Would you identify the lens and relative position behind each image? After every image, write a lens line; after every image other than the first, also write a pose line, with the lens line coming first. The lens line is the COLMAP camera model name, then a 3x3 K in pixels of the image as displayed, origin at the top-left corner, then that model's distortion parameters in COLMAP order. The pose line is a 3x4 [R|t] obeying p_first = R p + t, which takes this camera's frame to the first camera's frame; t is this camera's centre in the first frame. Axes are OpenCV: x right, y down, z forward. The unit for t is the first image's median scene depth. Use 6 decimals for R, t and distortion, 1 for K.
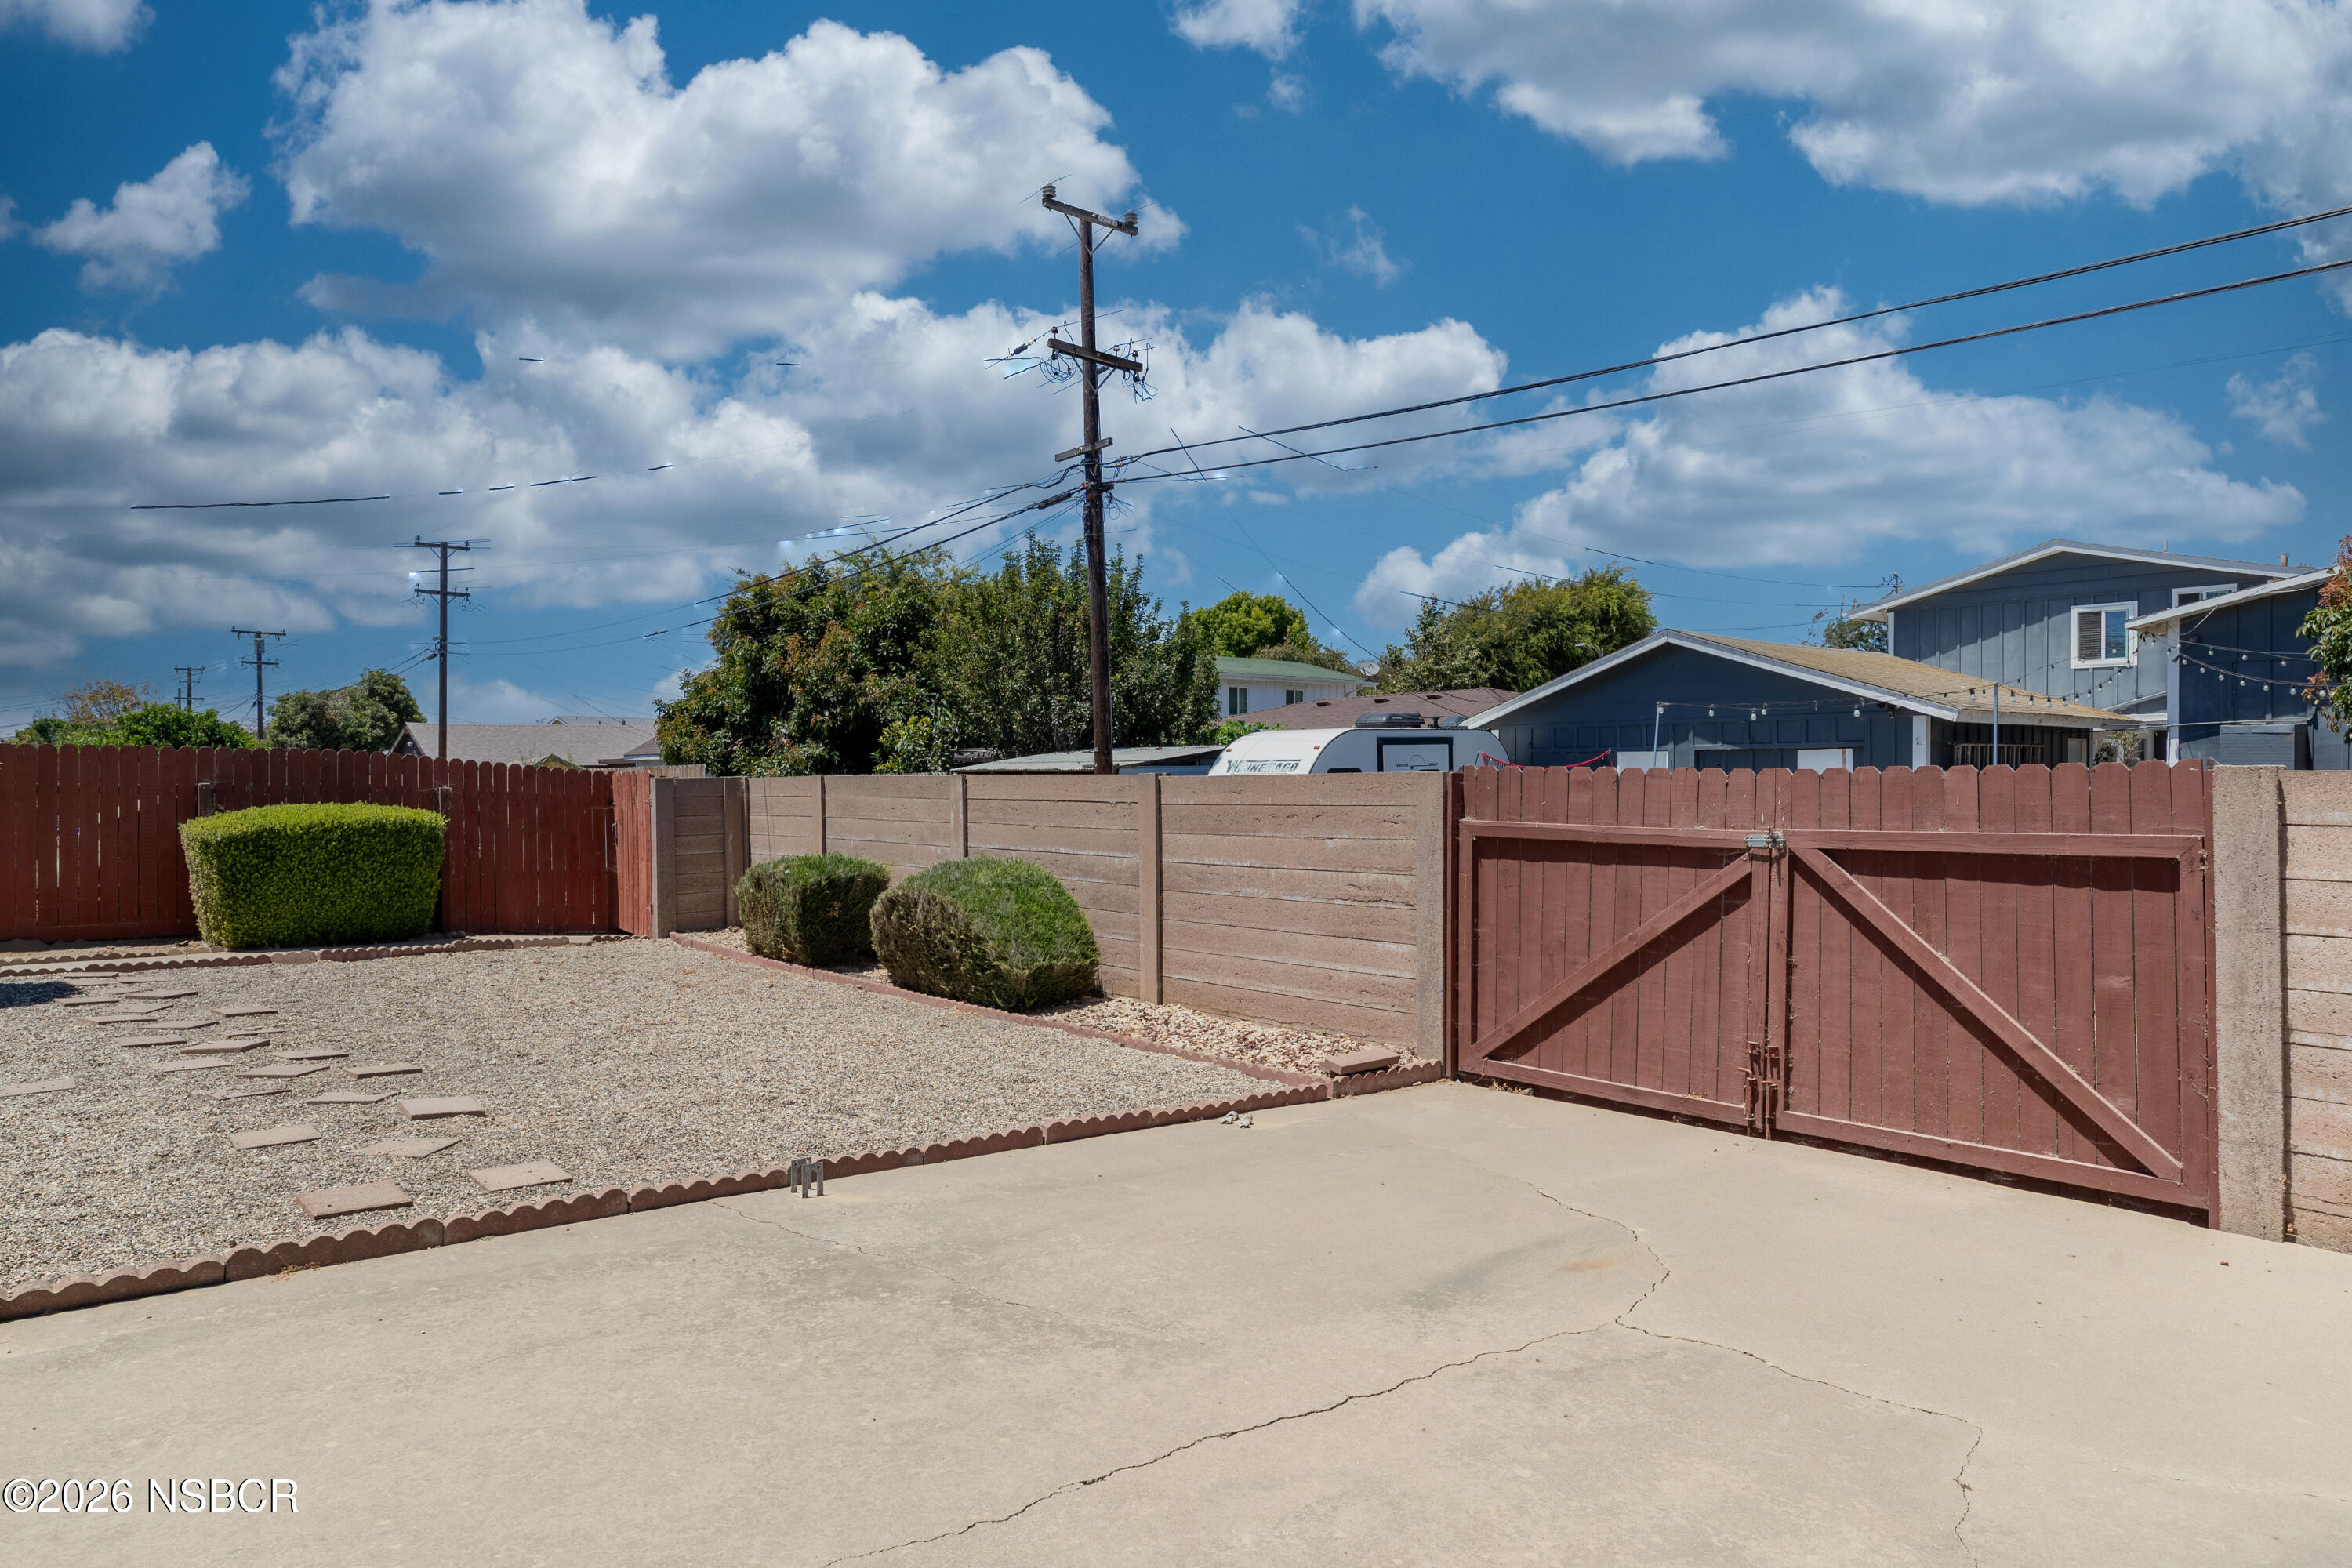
lens RADIAL K [[1520.0, 0, 1176.0], [0, 1520.0, 784.0], [0, 0, 1]] dist [0.023191, -0.000232]
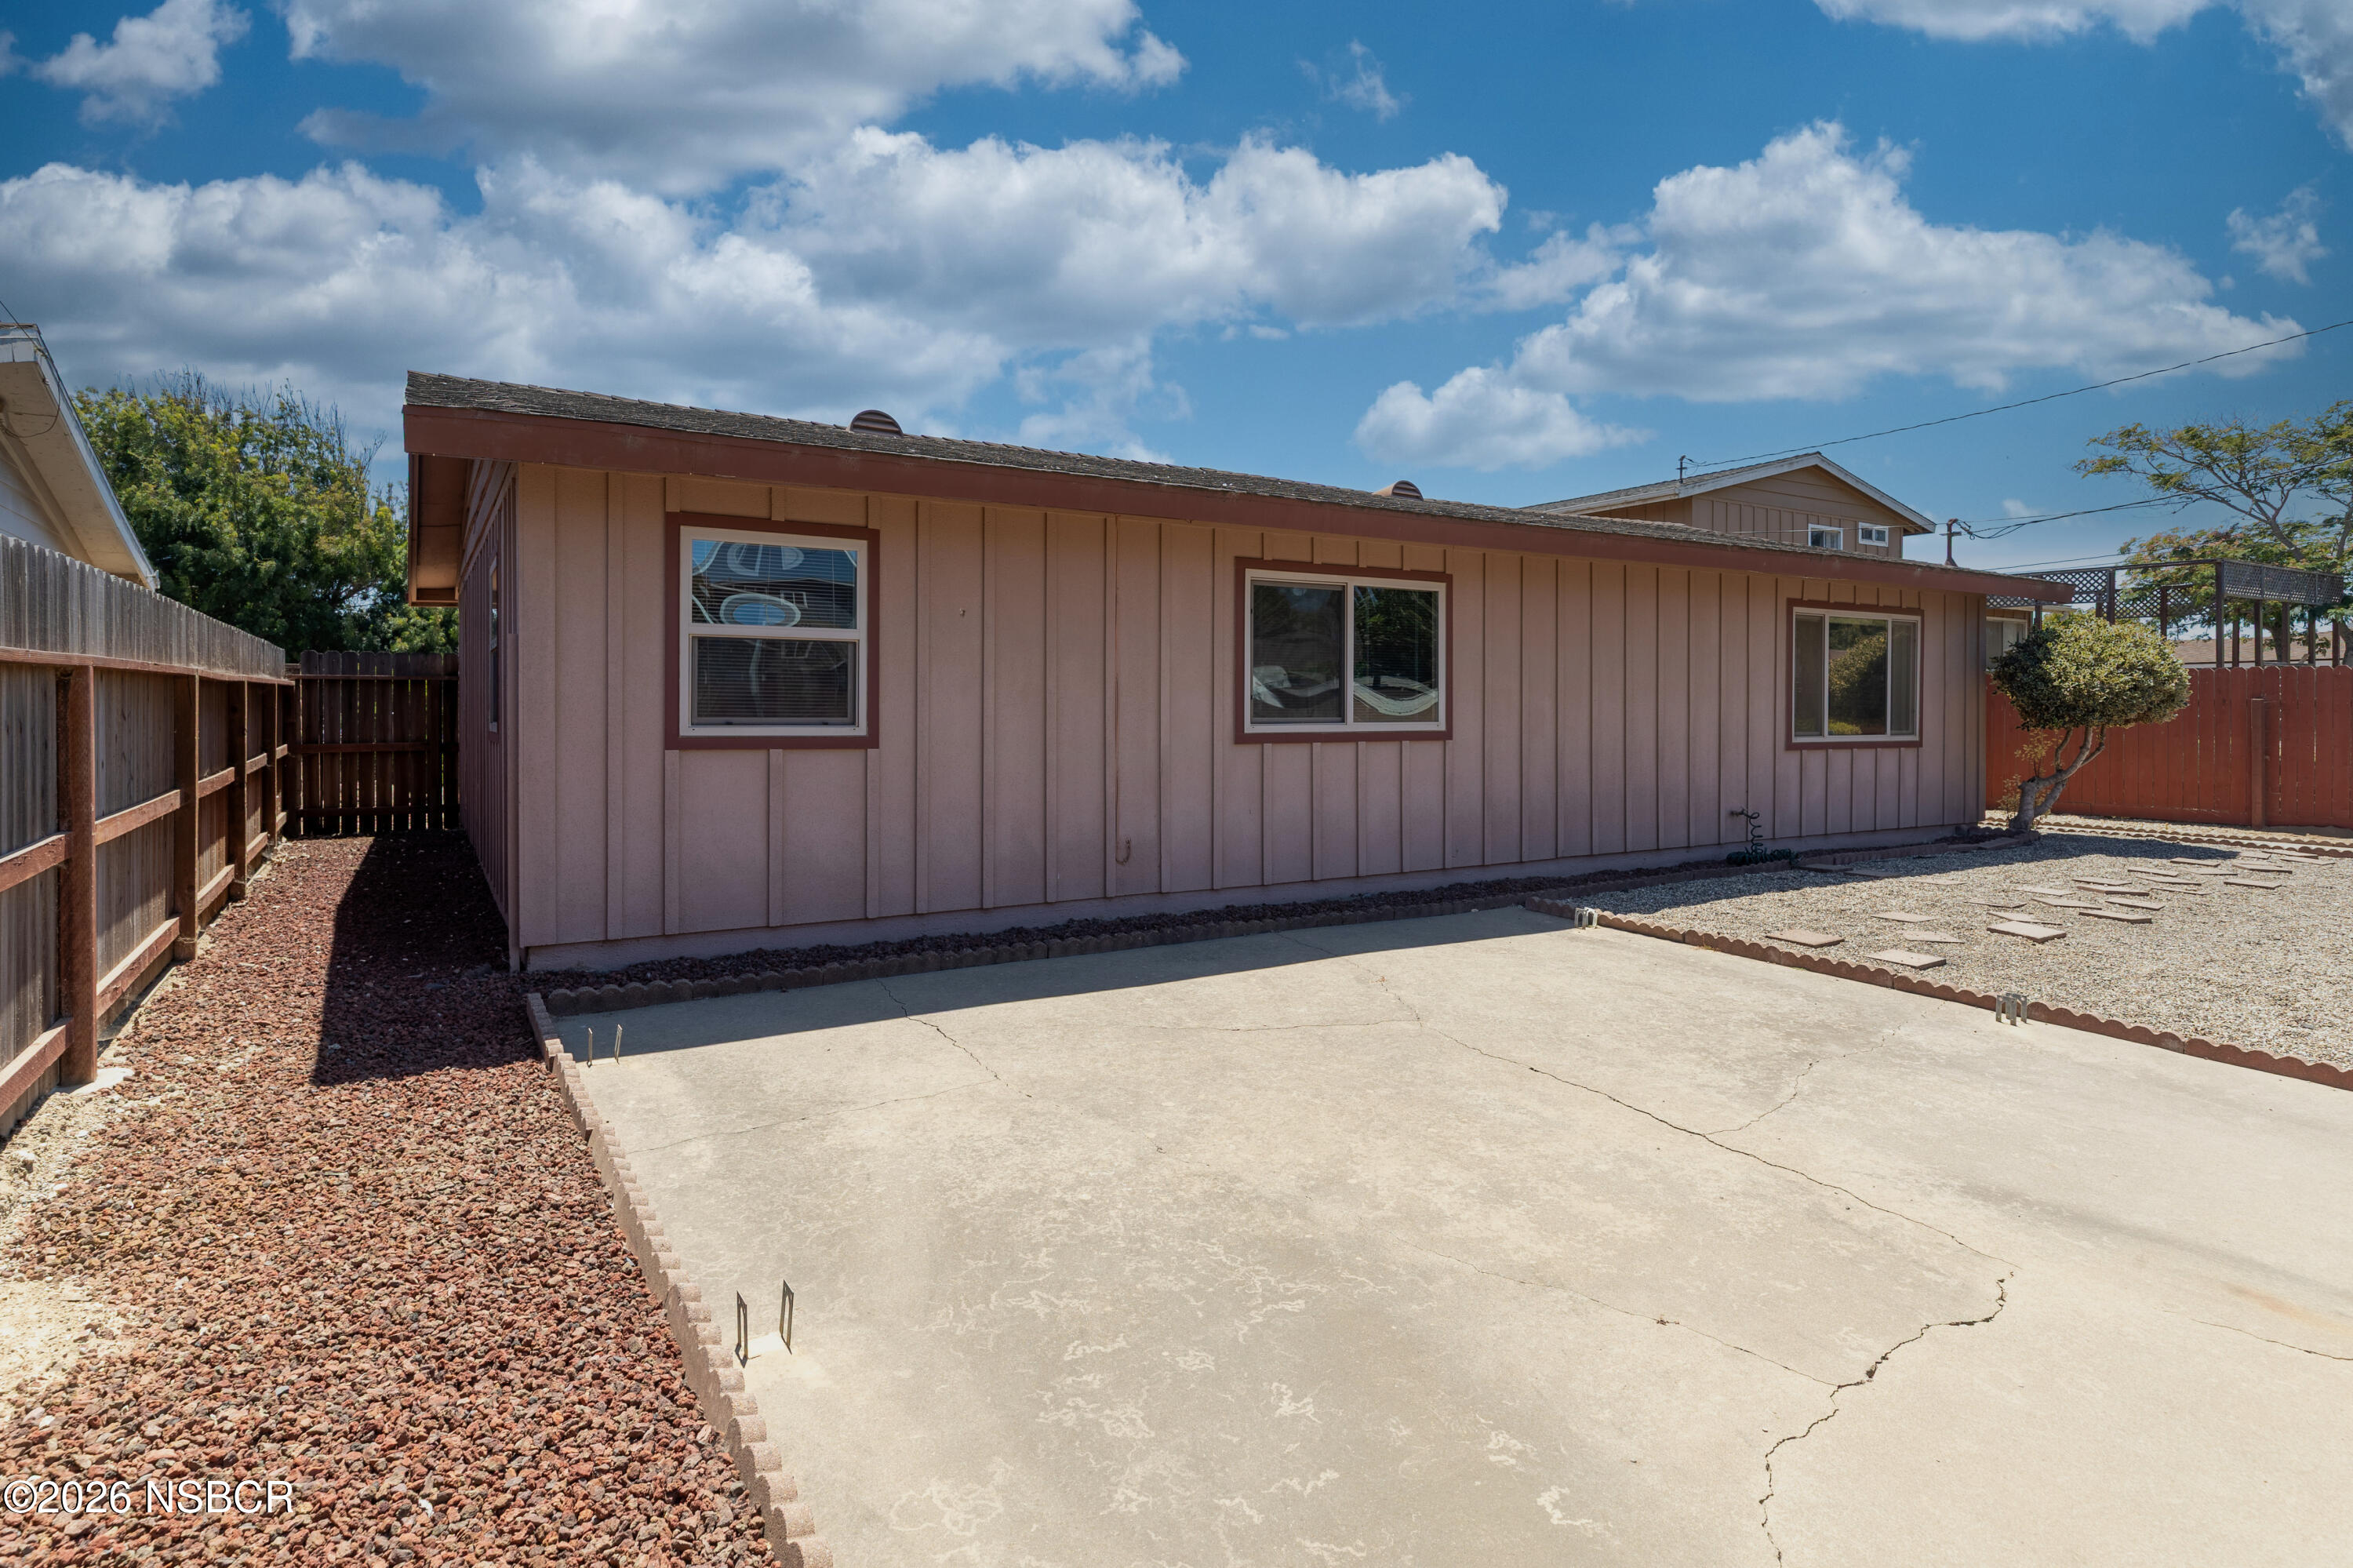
lens RADIAL K [[1266.6, 0, 1176.5], [0, 1266.6, 711.3], [0, 0, 1]] dist [0.000724, 0.000381]
pose [[-0.184430, 0.004263, -0.982836, 1.199418], [-0.007709, 0.999954, 0.005784, 0.015238], [0.982815, 0.008643, -0.184389, 0.671887]]
